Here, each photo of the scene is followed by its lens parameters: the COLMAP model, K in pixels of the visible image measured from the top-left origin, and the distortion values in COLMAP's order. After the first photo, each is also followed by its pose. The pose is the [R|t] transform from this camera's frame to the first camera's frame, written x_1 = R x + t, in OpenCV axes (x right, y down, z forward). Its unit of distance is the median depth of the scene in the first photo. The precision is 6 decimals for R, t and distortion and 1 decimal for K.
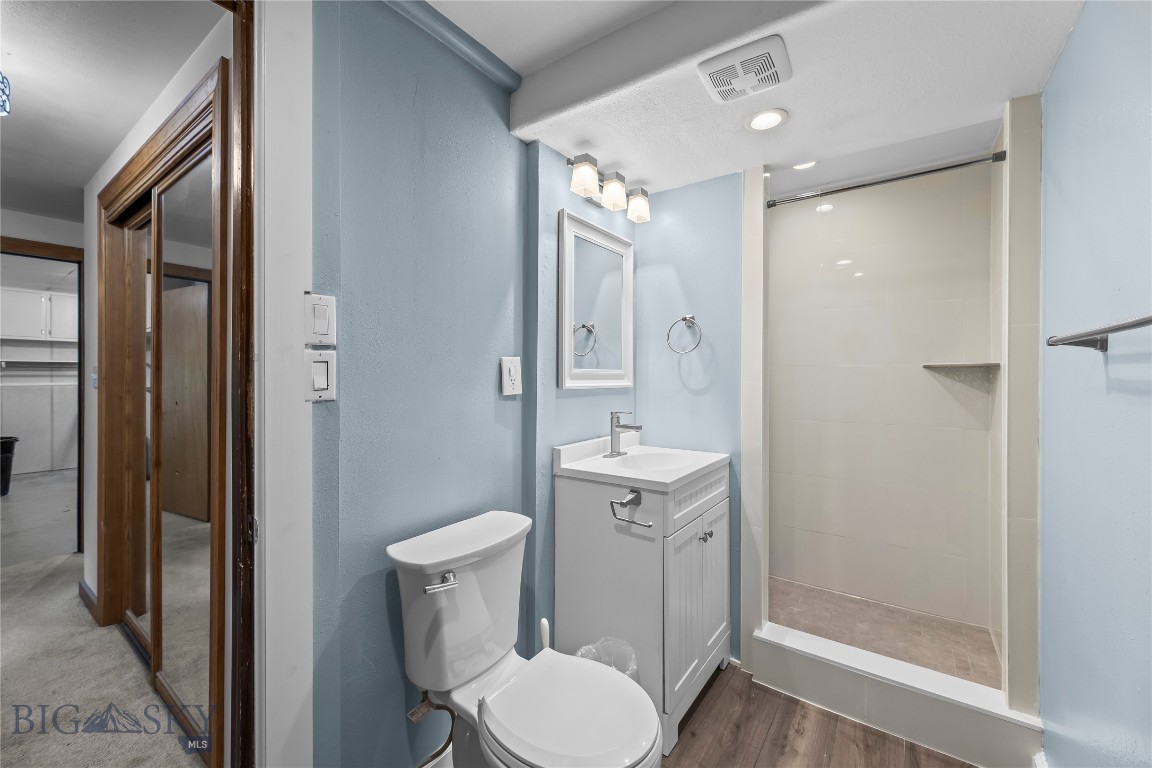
lens RADIAL K [[463.4, 0, 578.6], [0, 463.4, 381.3], [0, 0, 1]] dist [-0.001403, -0.000314]
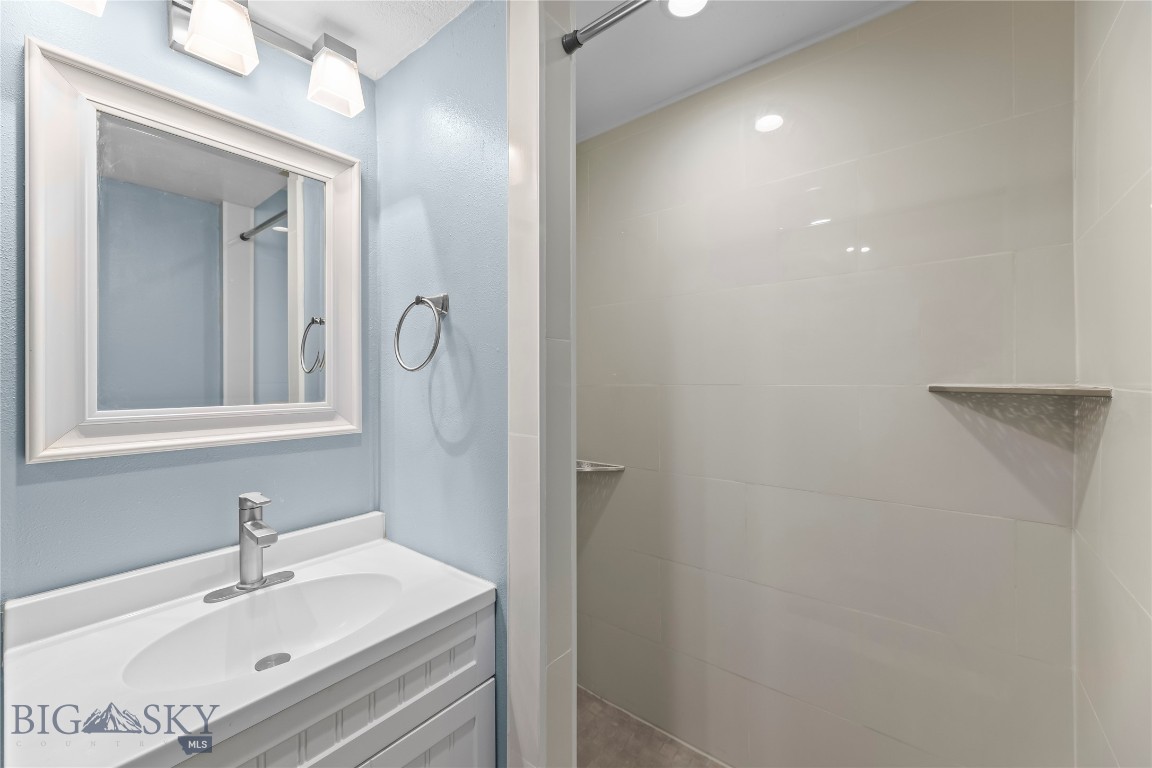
lens RADIAL K [[449.7, 0, 559.6], [0, 449.7, 385.8], [0, 0, 1]] dist [-0.010994, -0.000045]
pose [[0.997982, -0.005296, -0.063280, 0.397703], [0.005125, 0.999983, -0.002866, -0.040900], [0.063294, 0.002536, 0.997992, 0.521534]]
